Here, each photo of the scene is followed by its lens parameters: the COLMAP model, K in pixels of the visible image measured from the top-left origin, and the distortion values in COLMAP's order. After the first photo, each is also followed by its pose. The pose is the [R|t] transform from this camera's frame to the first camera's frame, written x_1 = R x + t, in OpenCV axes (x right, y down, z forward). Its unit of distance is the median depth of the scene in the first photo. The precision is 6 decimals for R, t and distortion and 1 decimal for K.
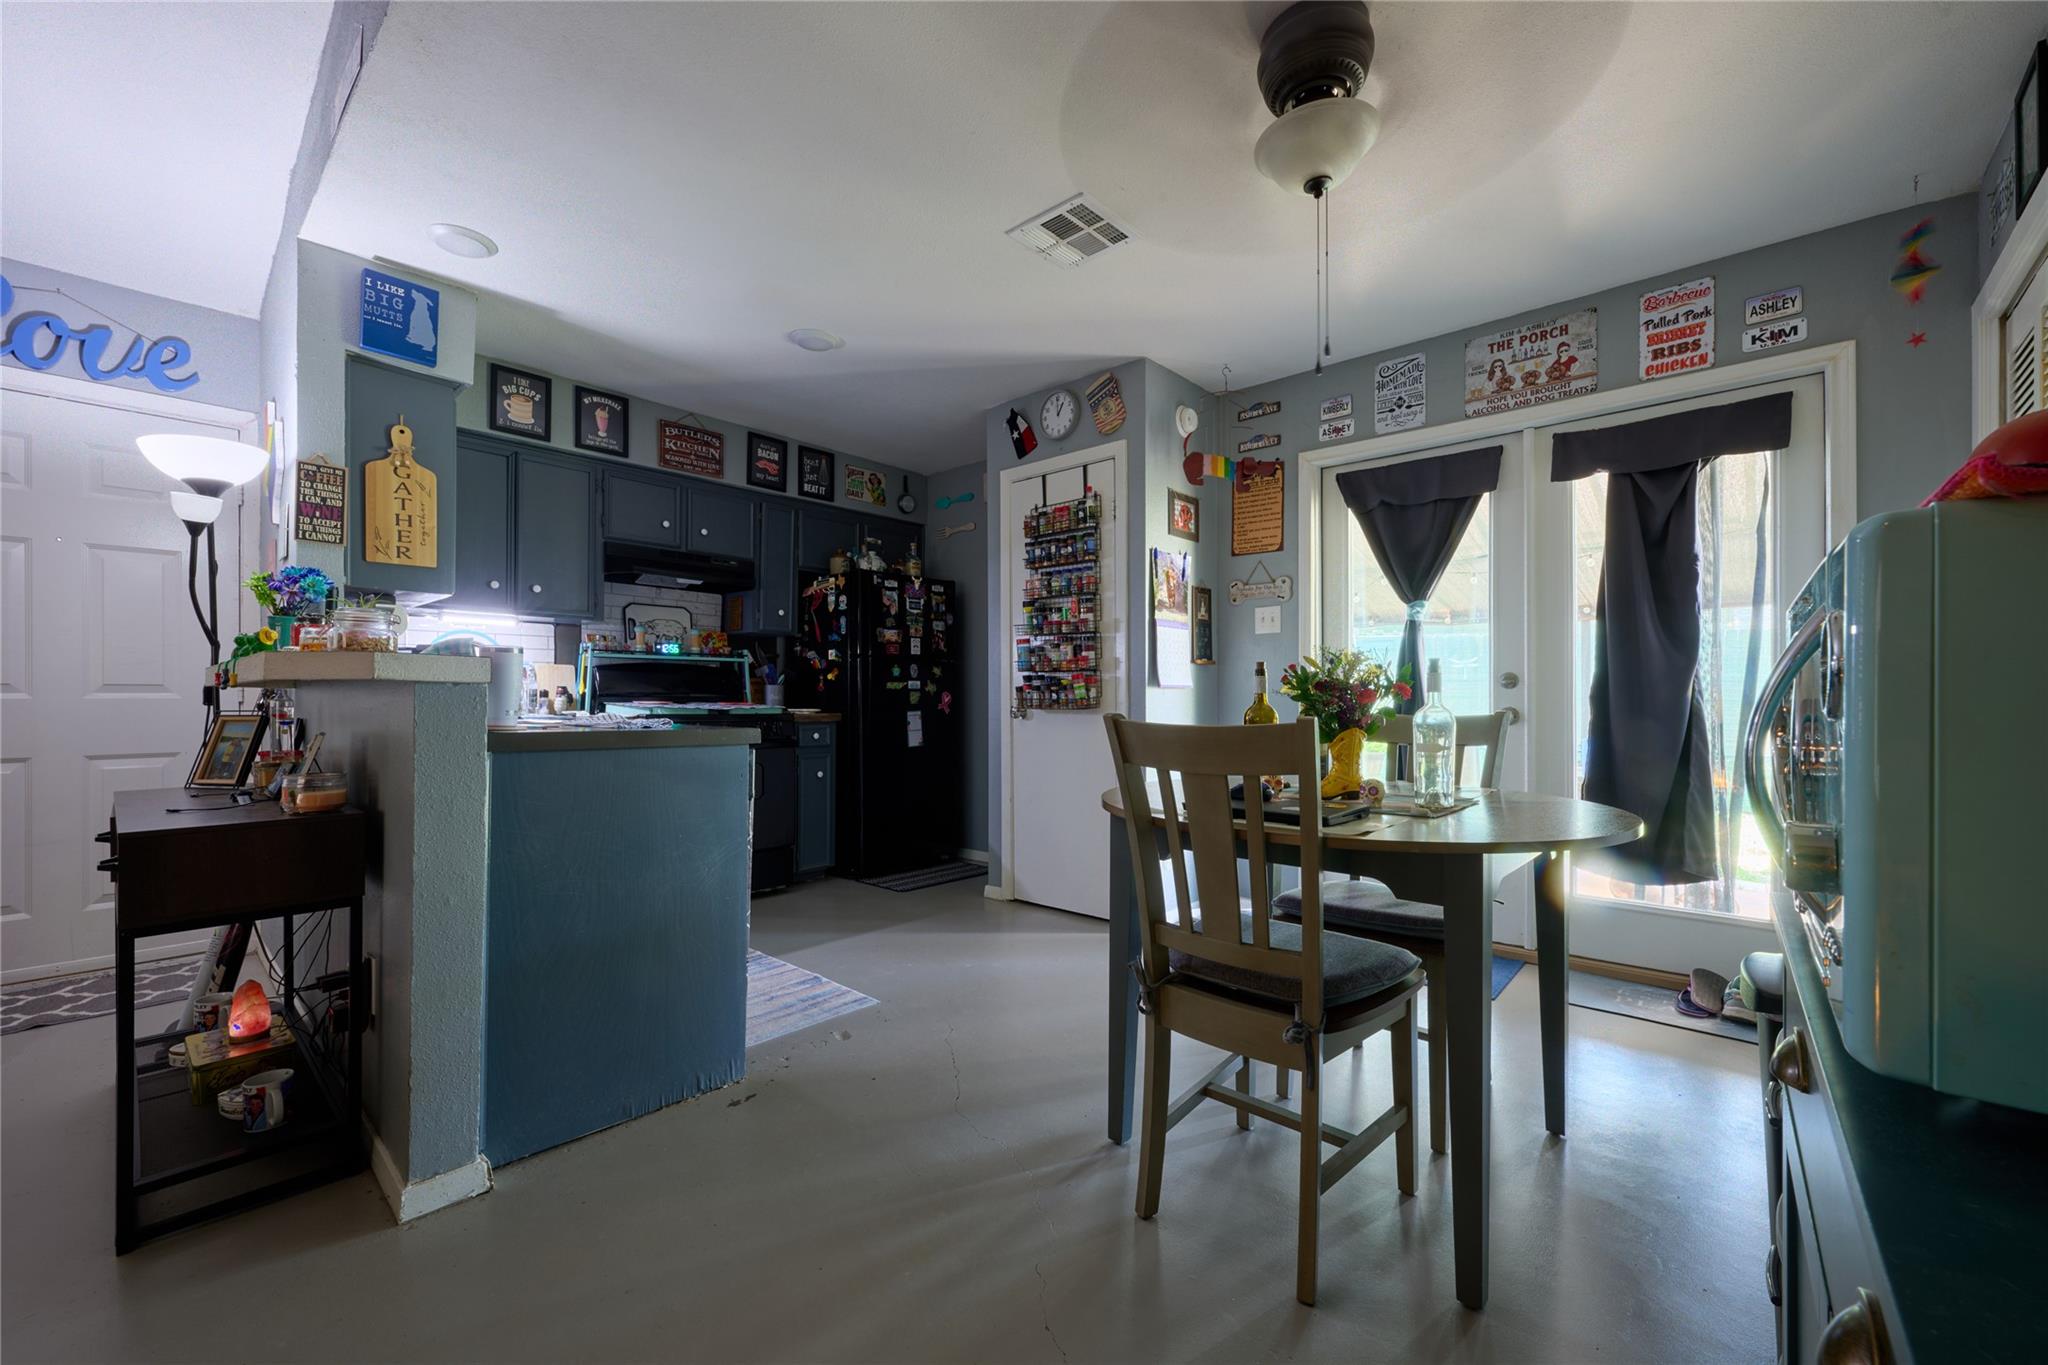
lens RADIAL K [[811.4, 0, 1025.2], [0, 811.4, 695.1], [0, 0, 1]] dist [-0.000049, -0.000187]
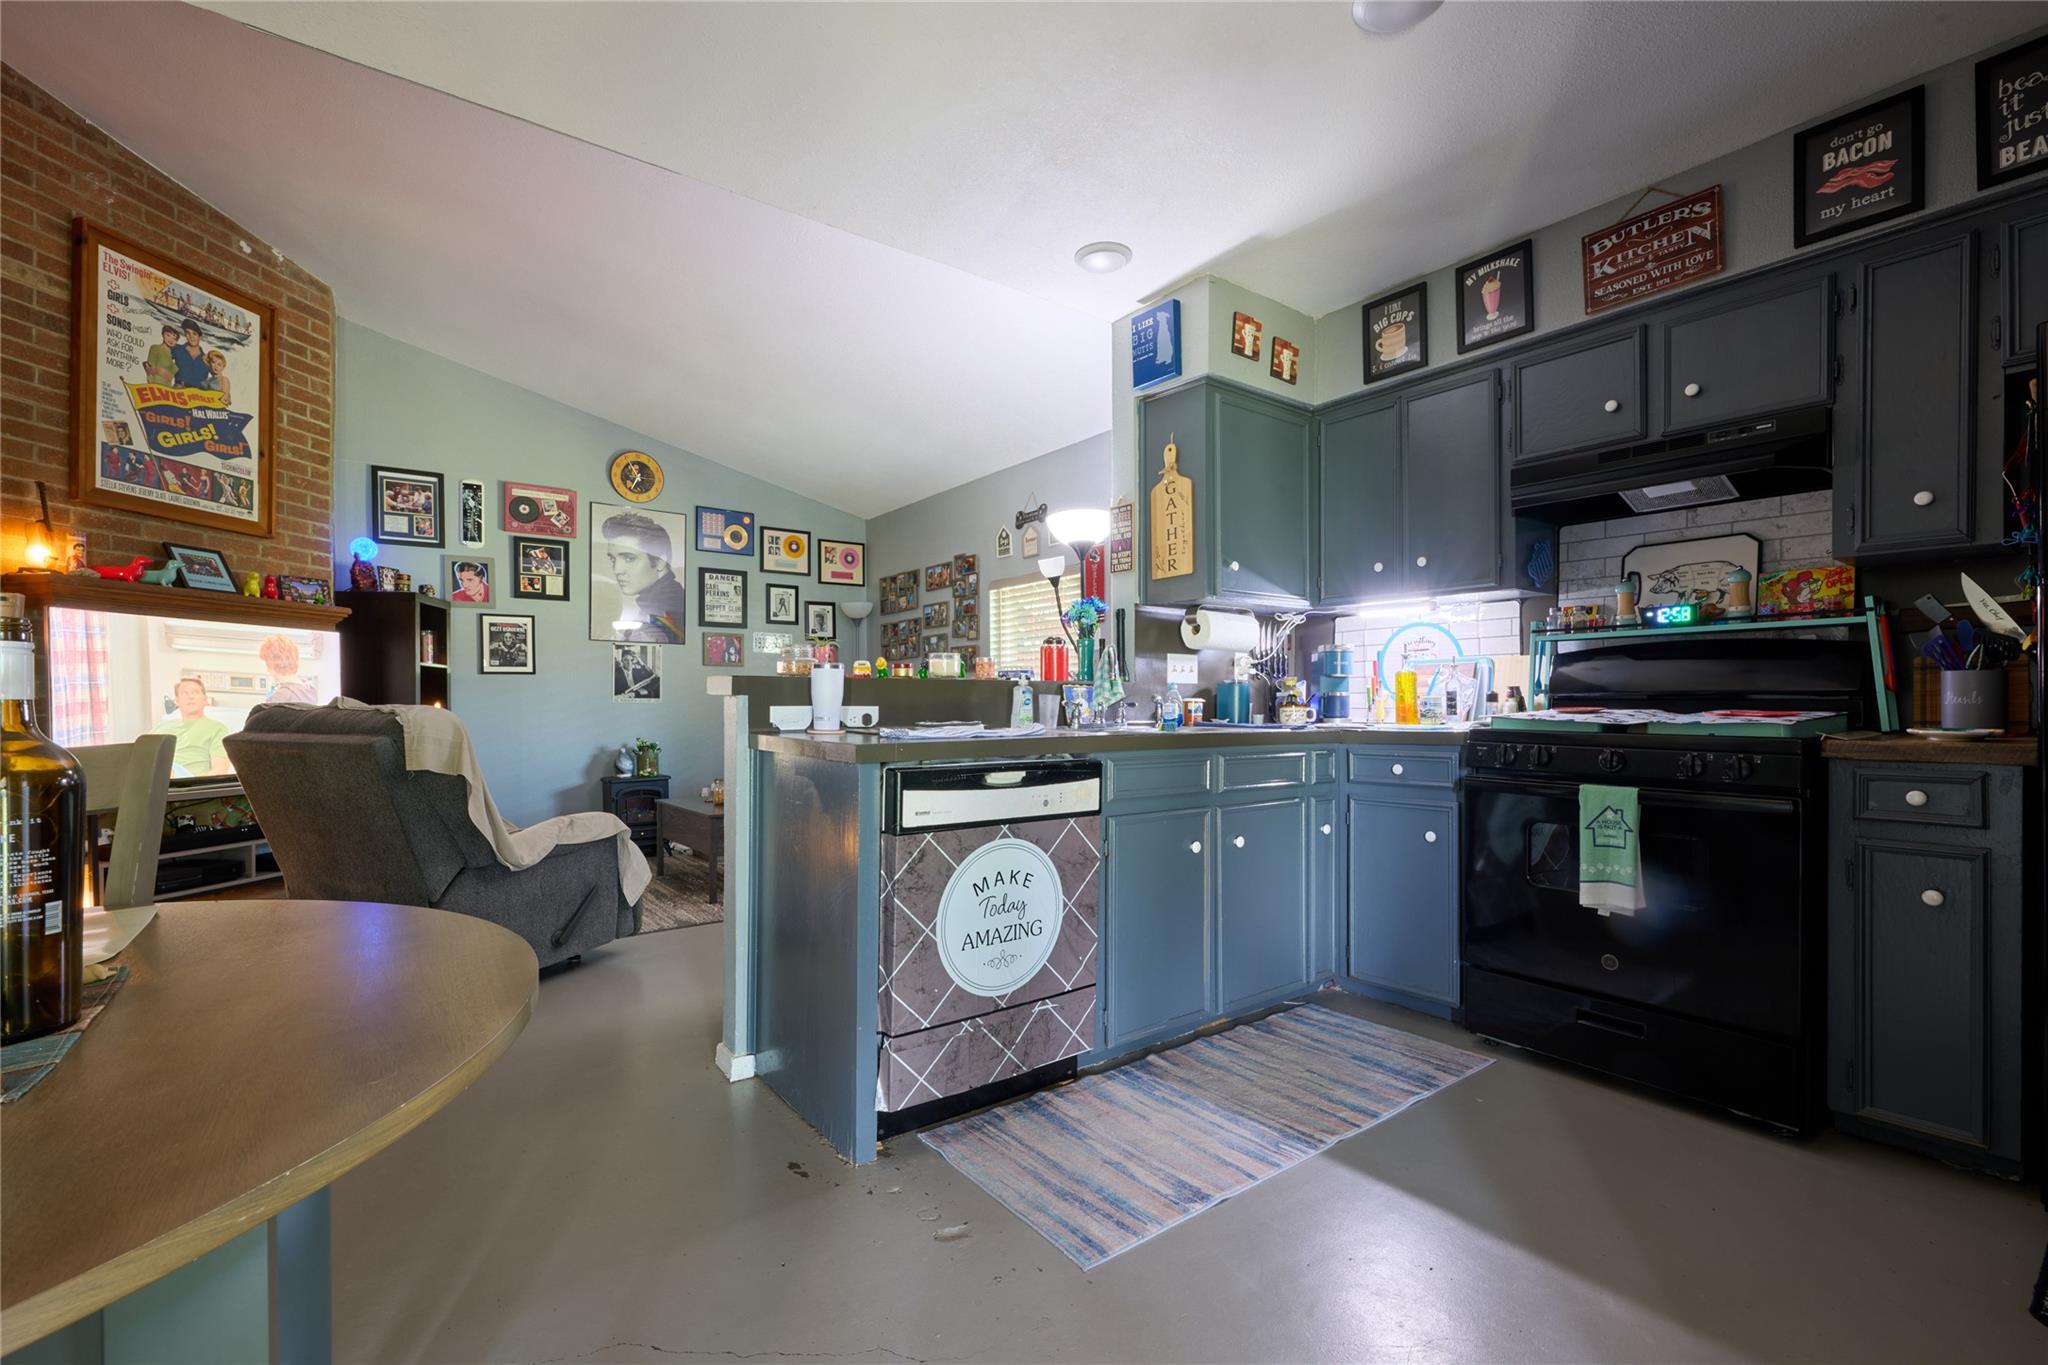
lens RADIAL K [[883.2, 0, 1020.6], [0, 883.2, 699.3], [0, 0, 1]] dist [-0.000315, -0.000194]
pose [[-0.192080, -0.004519, -0.981369, 0.266835], [0.007438, 0.999954, -0.006060, 0.002083], [0.981351, -0.008464, -0.192038, 0.709004]]
